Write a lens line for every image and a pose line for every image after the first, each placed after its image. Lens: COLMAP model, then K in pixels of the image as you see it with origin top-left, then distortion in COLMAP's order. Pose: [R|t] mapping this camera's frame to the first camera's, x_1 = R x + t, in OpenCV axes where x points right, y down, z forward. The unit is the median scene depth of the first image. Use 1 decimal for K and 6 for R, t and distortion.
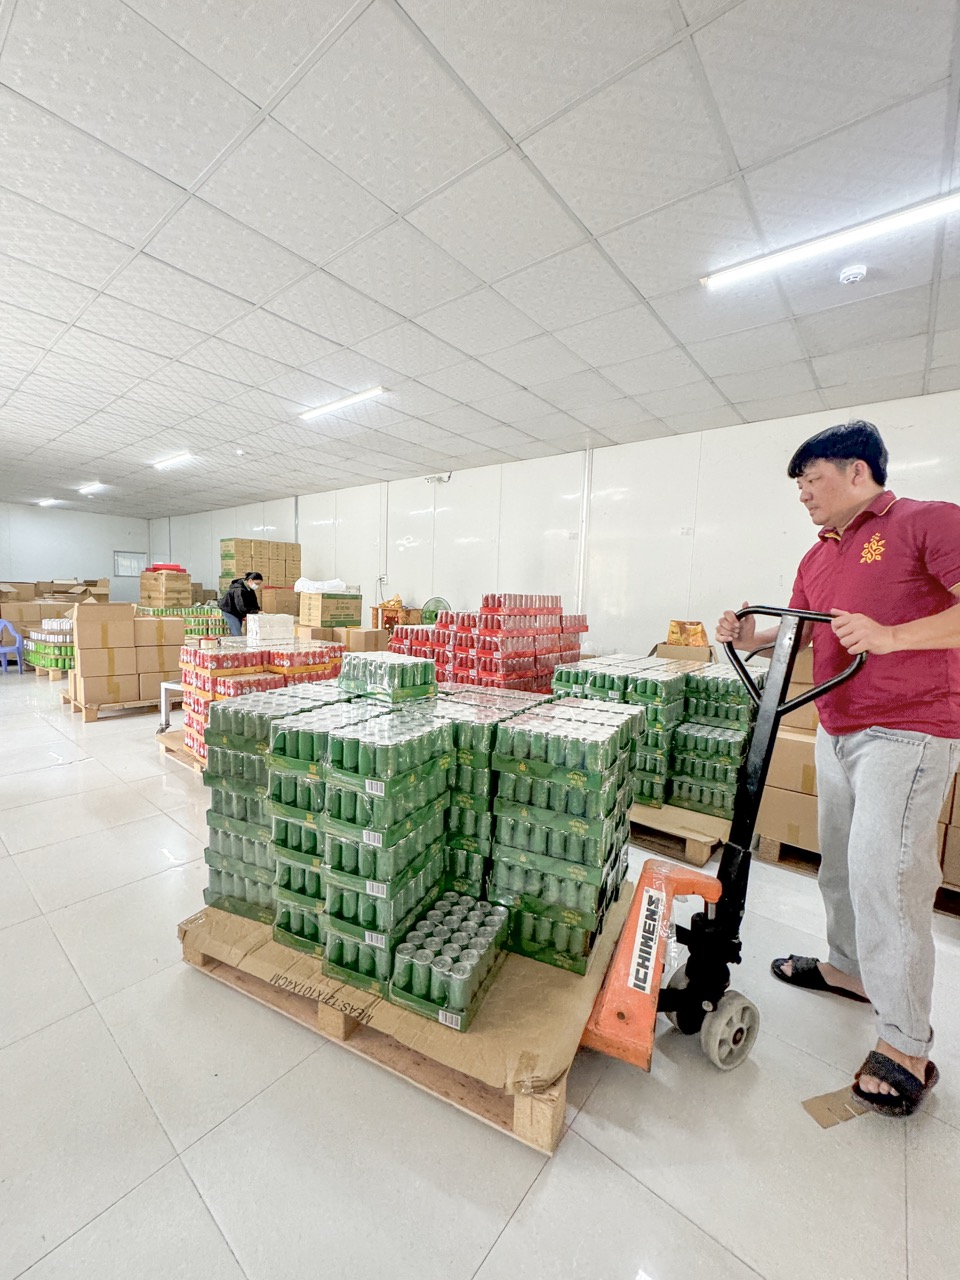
lens RADIAL K [[509.9, 0, 479.0], [0, 509.9, 642.9], [0, 0, 1]] dist [-0.003968, -0.000147]
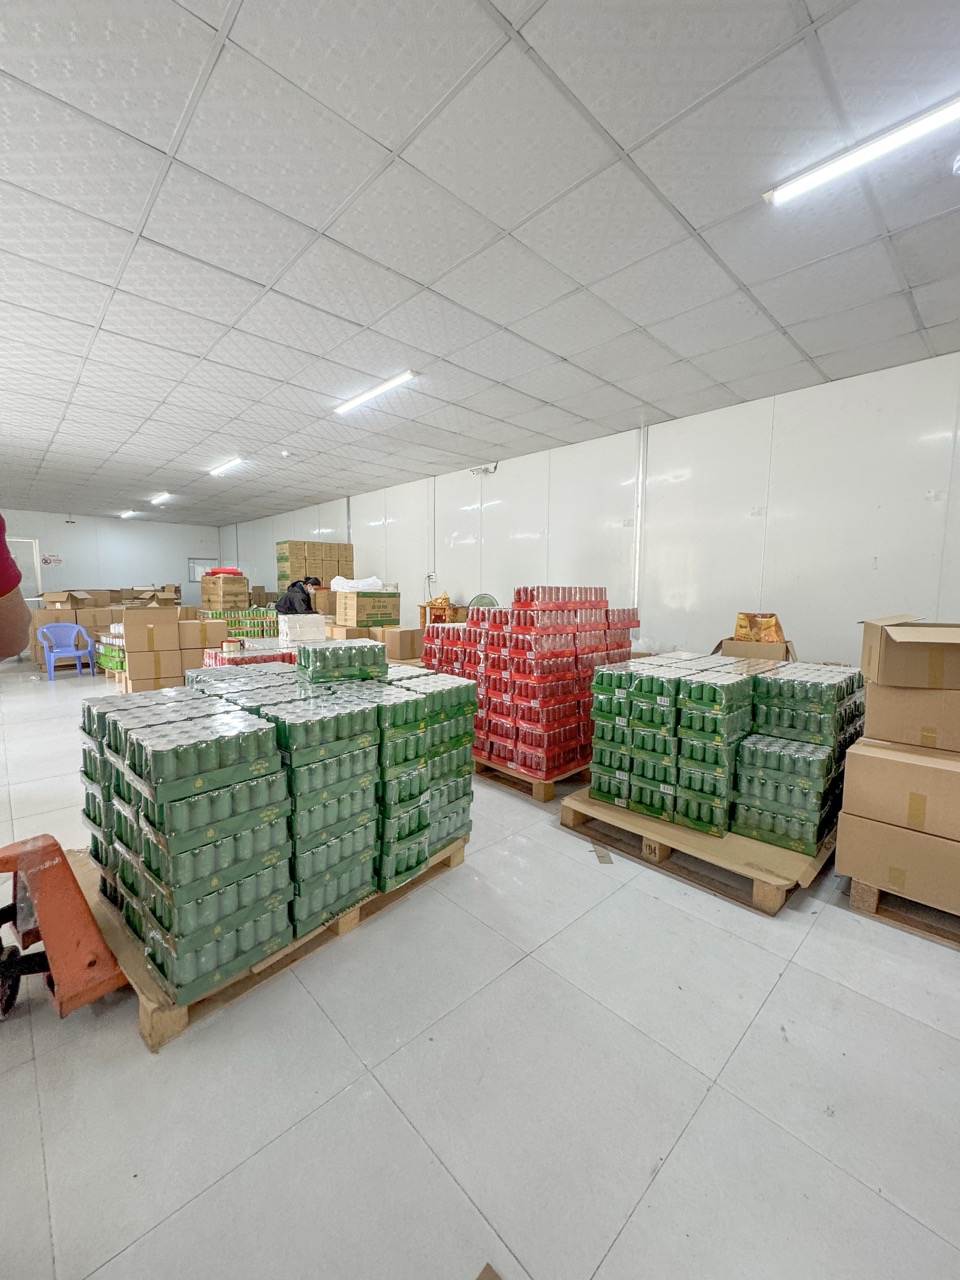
lens RADIAL K [[509.9, 0, 480.4], [0, 509.9, 641.7], [0, 0, 1]] dist [-0.003968, -0.000147]
pose [[0.992220, -0.012946, -0.123824, 0.052986], [0.013257, 0.999911, 0.001687, -0.002214], [0.123791, -0.003315, 0.992303, 0.092814]]
